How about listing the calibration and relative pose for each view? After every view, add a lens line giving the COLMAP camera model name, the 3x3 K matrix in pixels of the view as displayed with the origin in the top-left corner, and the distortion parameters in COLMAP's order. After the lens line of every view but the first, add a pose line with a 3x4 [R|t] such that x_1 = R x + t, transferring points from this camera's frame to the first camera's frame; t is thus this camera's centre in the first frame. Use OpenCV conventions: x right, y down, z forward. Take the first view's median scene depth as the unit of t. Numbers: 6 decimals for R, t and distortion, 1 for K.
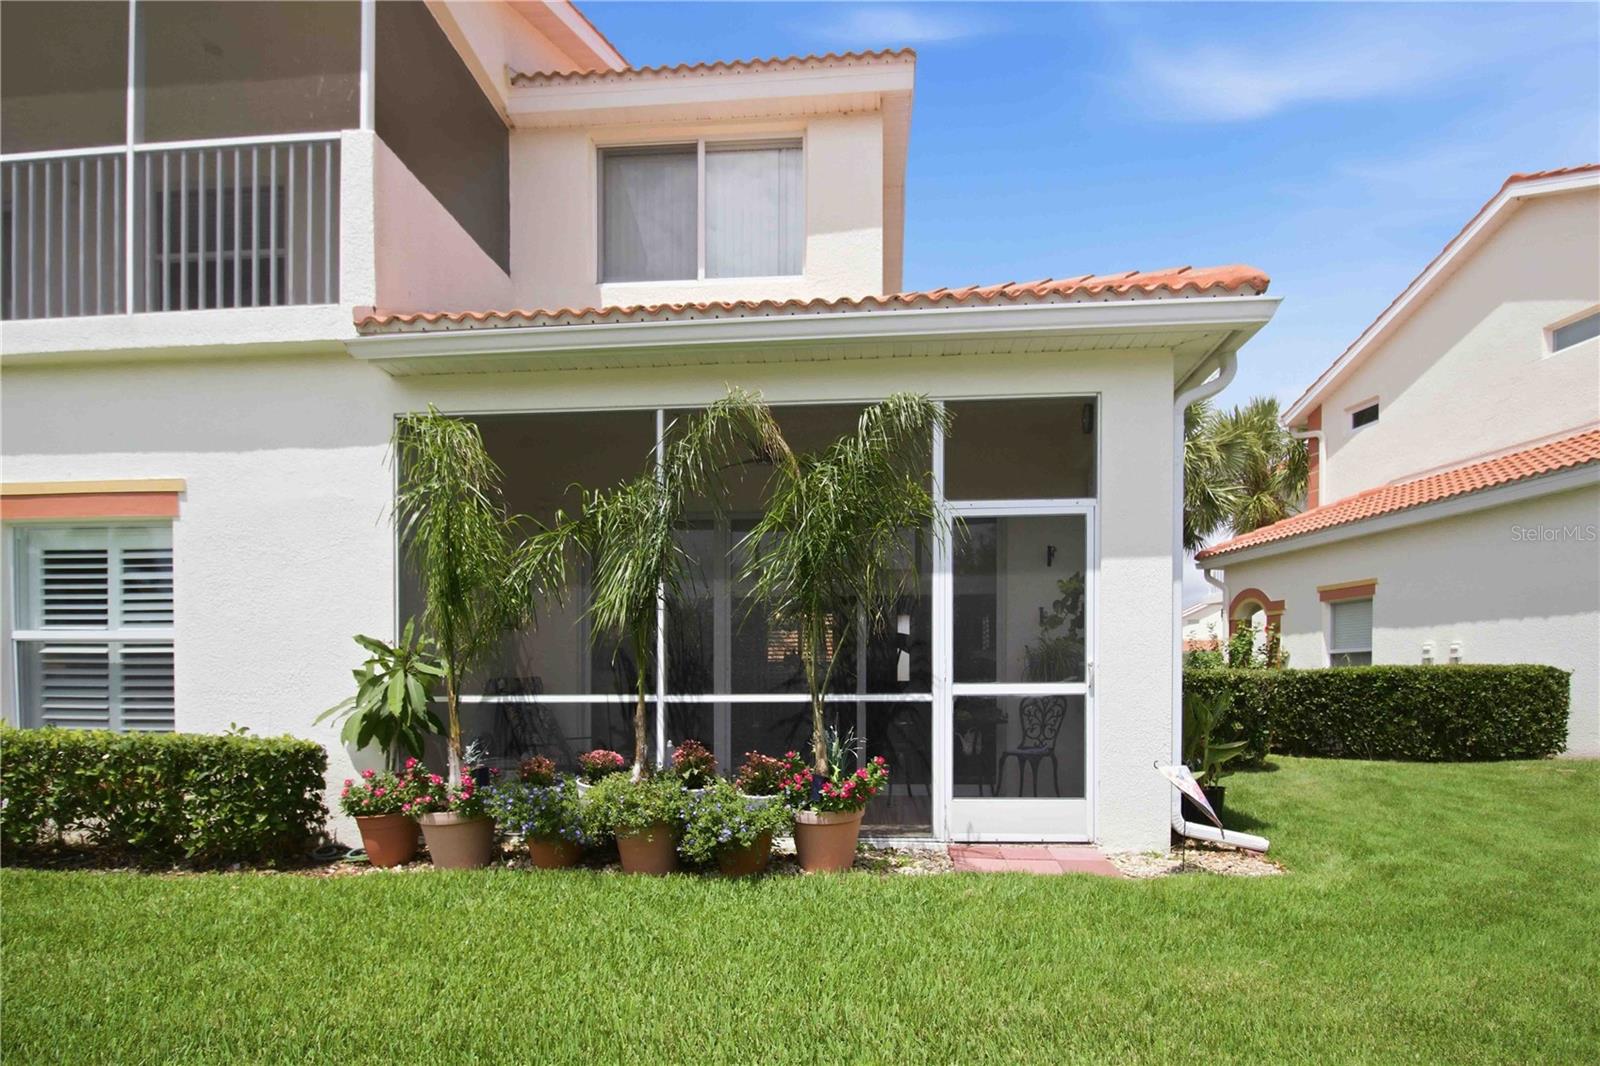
lens RADIAL K [[828.6, 0, 808.7], [0, 828.6, 681.7], [0, 0, 1]] dist [-0.003262, -0.001223]
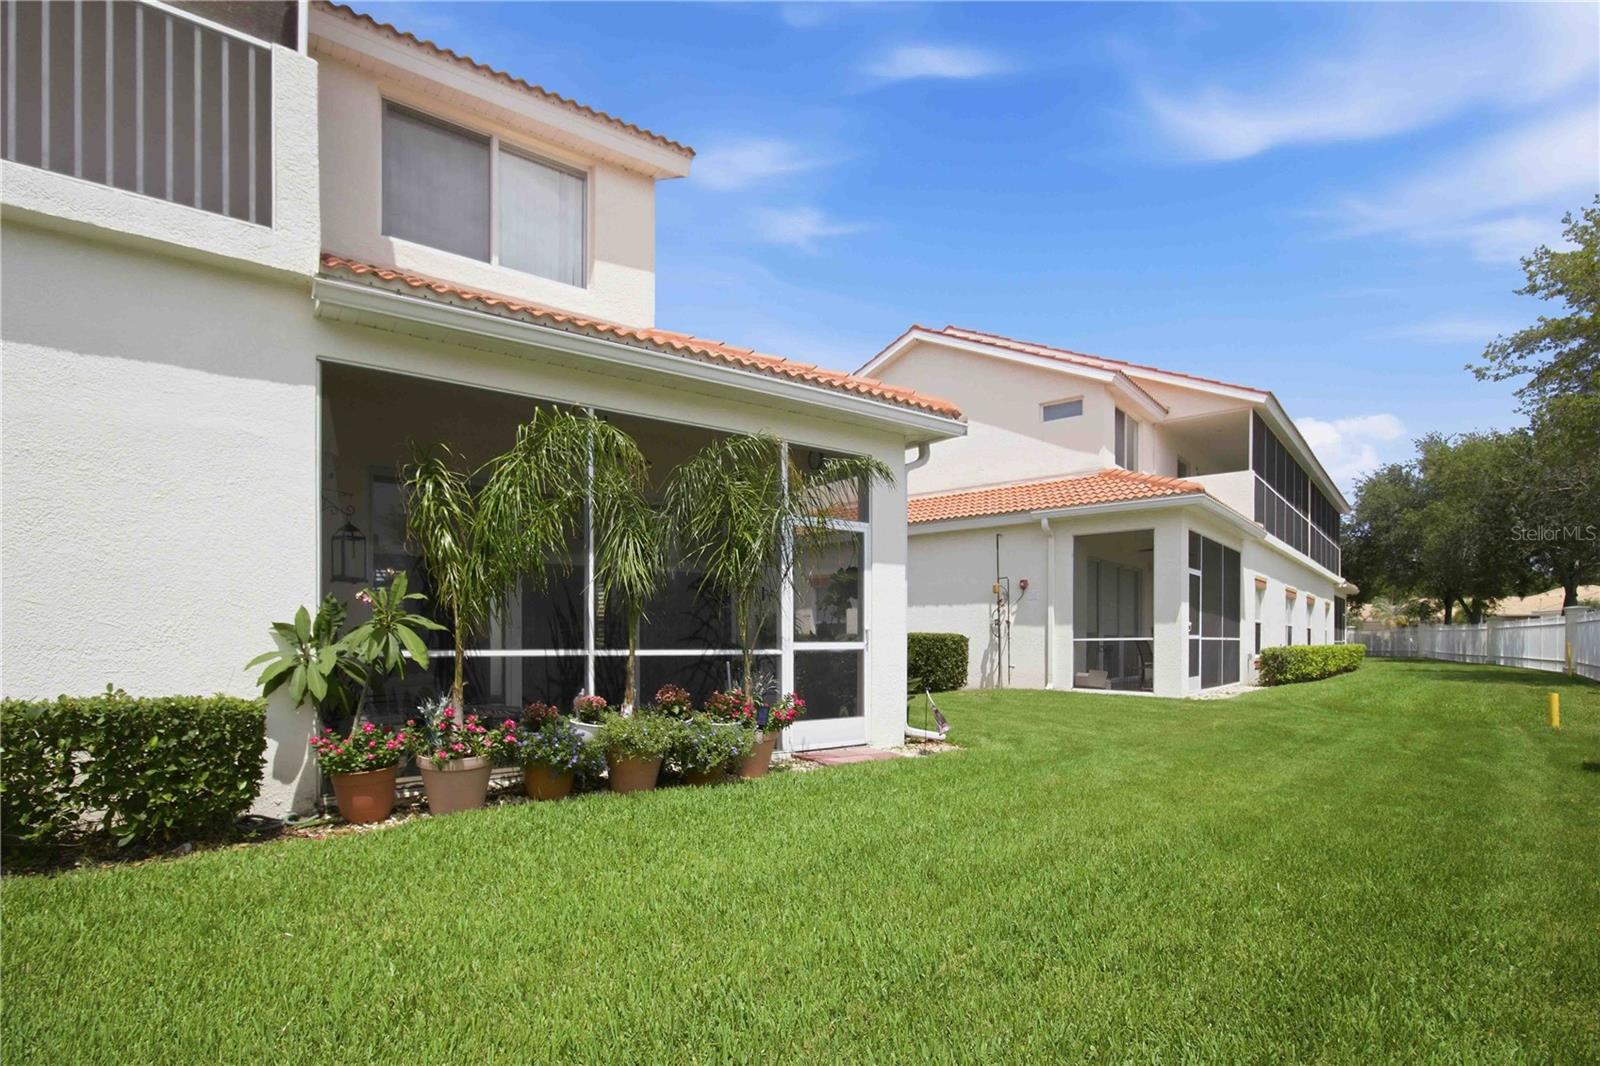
lens RADIAL K [[773.9, 0, 796.1], [0, 773.9, 645.6], [0, 0, 1]] dist [-0.004243, -0.000913]
pose [[0.775703, 0.005423, 0.631075, -0.666200], [-0.010429, 0.999937, 0.004226, 0.002524], [-0.631012, -0.009860, 0.775711, -0.051468]]
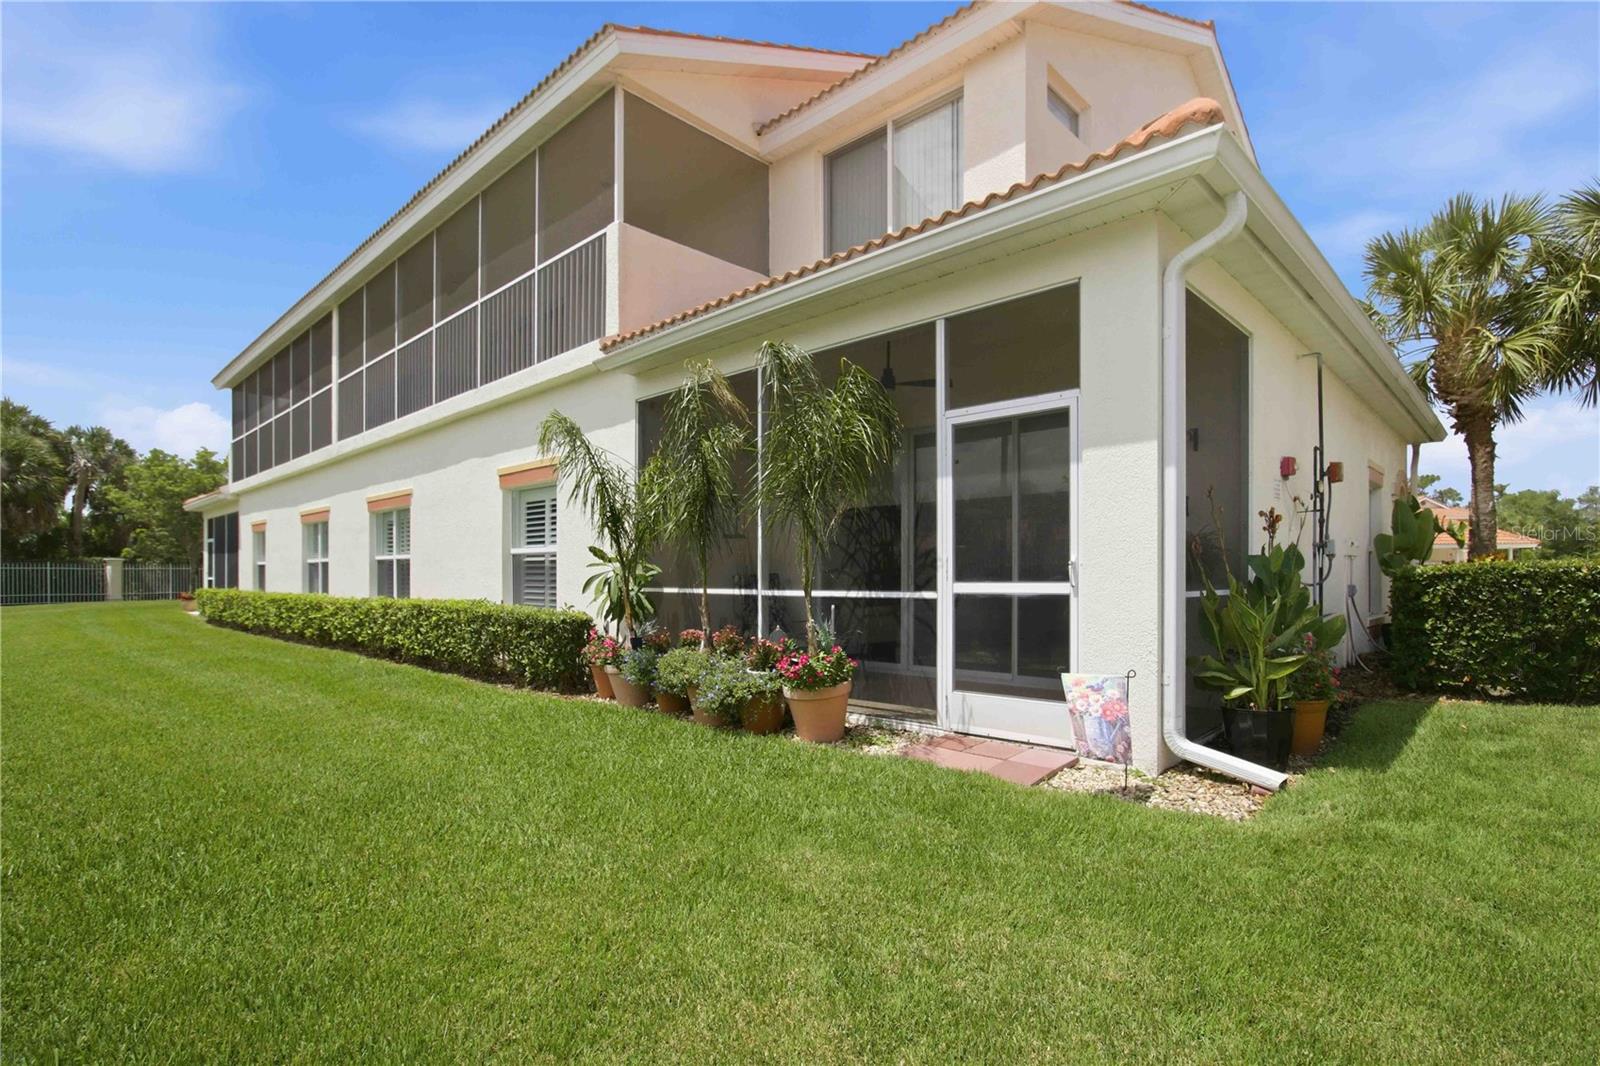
lens RADIAL K [[739.5, 0, 796.9], [0, 739.5, 582.5], [0, 0, 1]] dist [-0.014527, -0.000012]
pose [[0.786058, 0.008908, -0.618089, 0.594202], [-0.007462, 0.999960, 0.004922, -0.000599], [0.618108, 0.000743, 0.786093, 0.131476]]
